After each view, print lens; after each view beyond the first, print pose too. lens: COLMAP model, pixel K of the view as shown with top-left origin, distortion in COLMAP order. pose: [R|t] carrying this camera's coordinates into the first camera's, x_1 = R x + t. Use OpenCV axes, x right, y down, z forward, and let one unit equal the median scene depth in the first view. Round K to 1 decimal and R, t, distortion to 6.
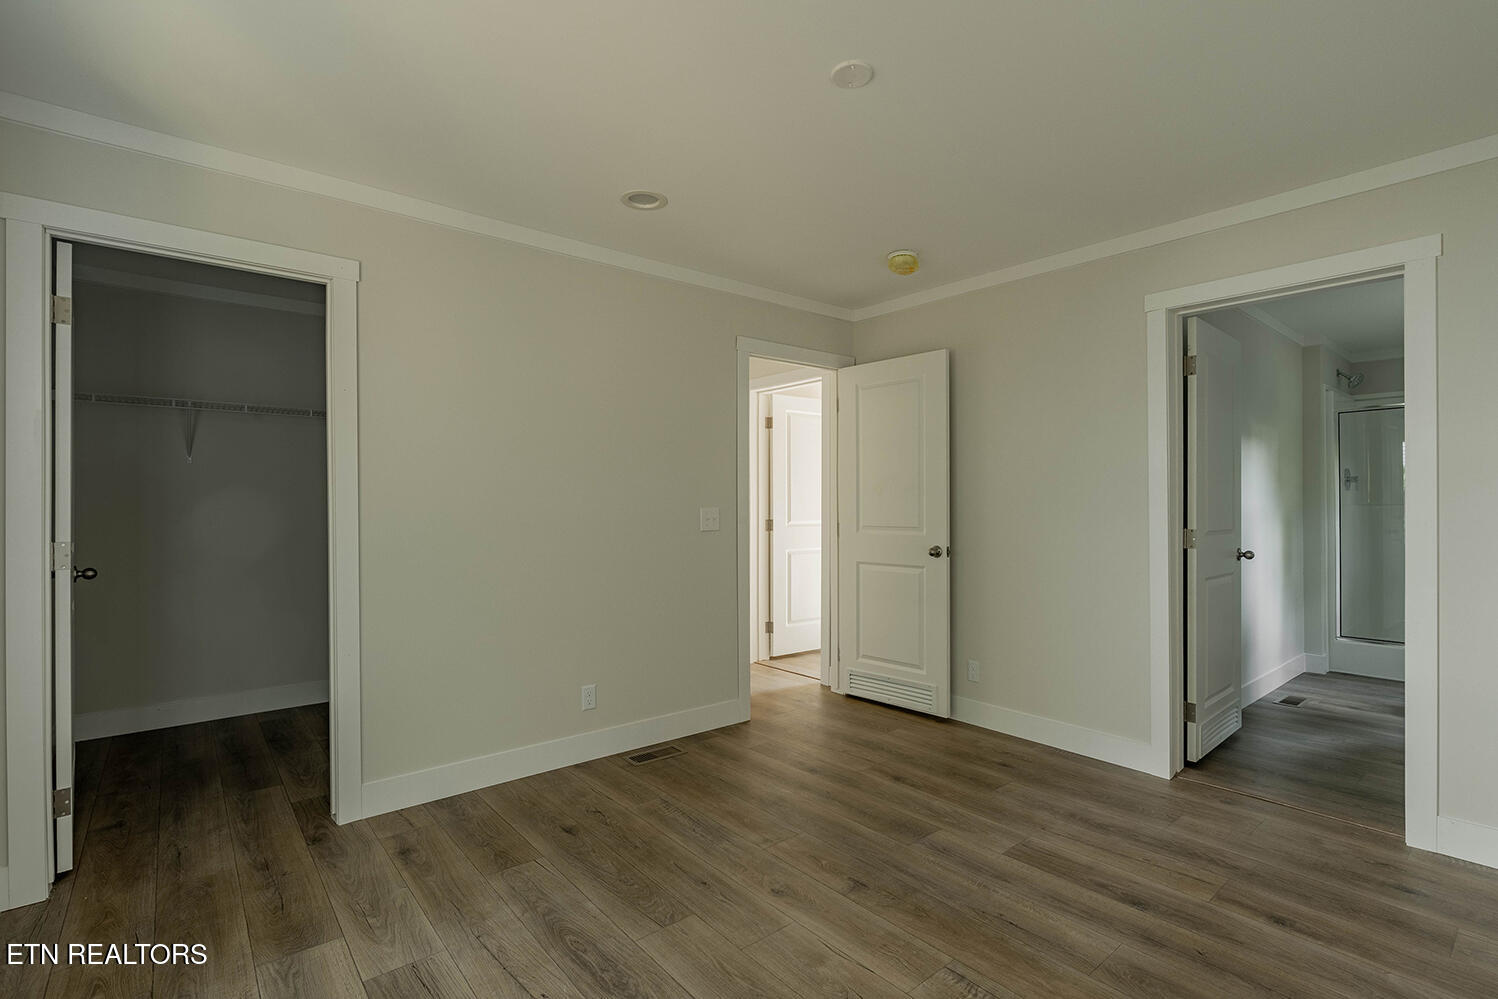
lens RADIAL K [[702.2, 0, 755.6], [0, 702.2, 496.1], [0, 0, 1]] dist [-0.002742, 0.001524]
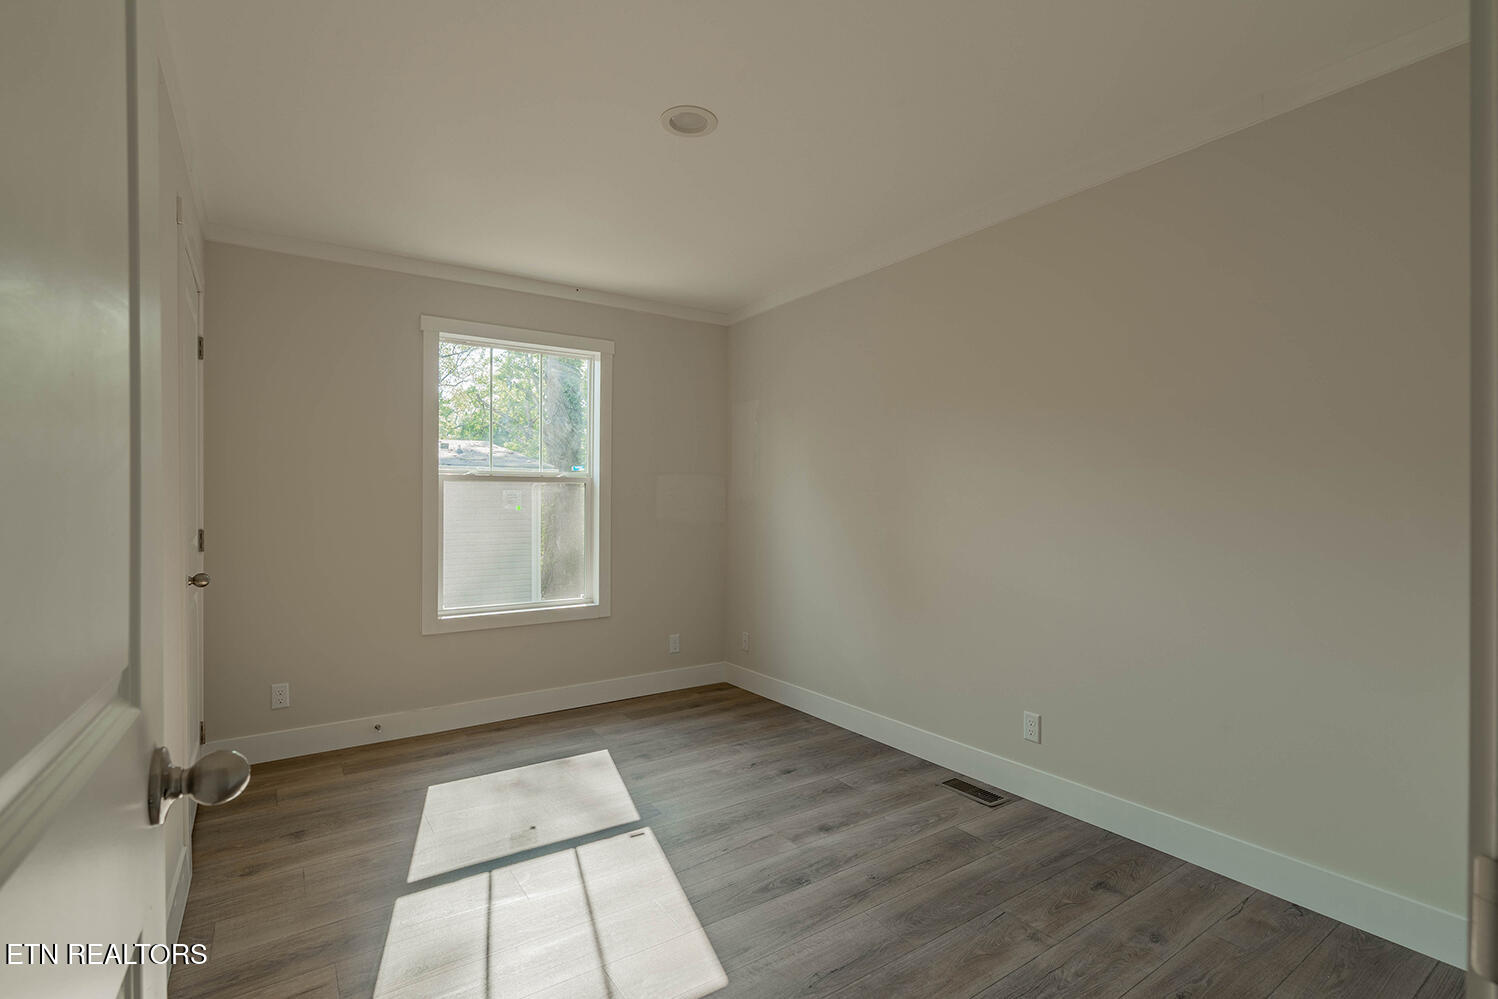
lens RADIAL K [[702.2, 0, 752.6], [0, 702.2, 504.1], [0, 0, 1]] dist [-0.002742, 0.001524]
pose [[0.093603, -0.008947, 0.995569, -0.391337], [-0.005579, 0.999939, 0.009511, 0.008803], [-0.995594, -0.006445, 0.093548, 0.771021]]
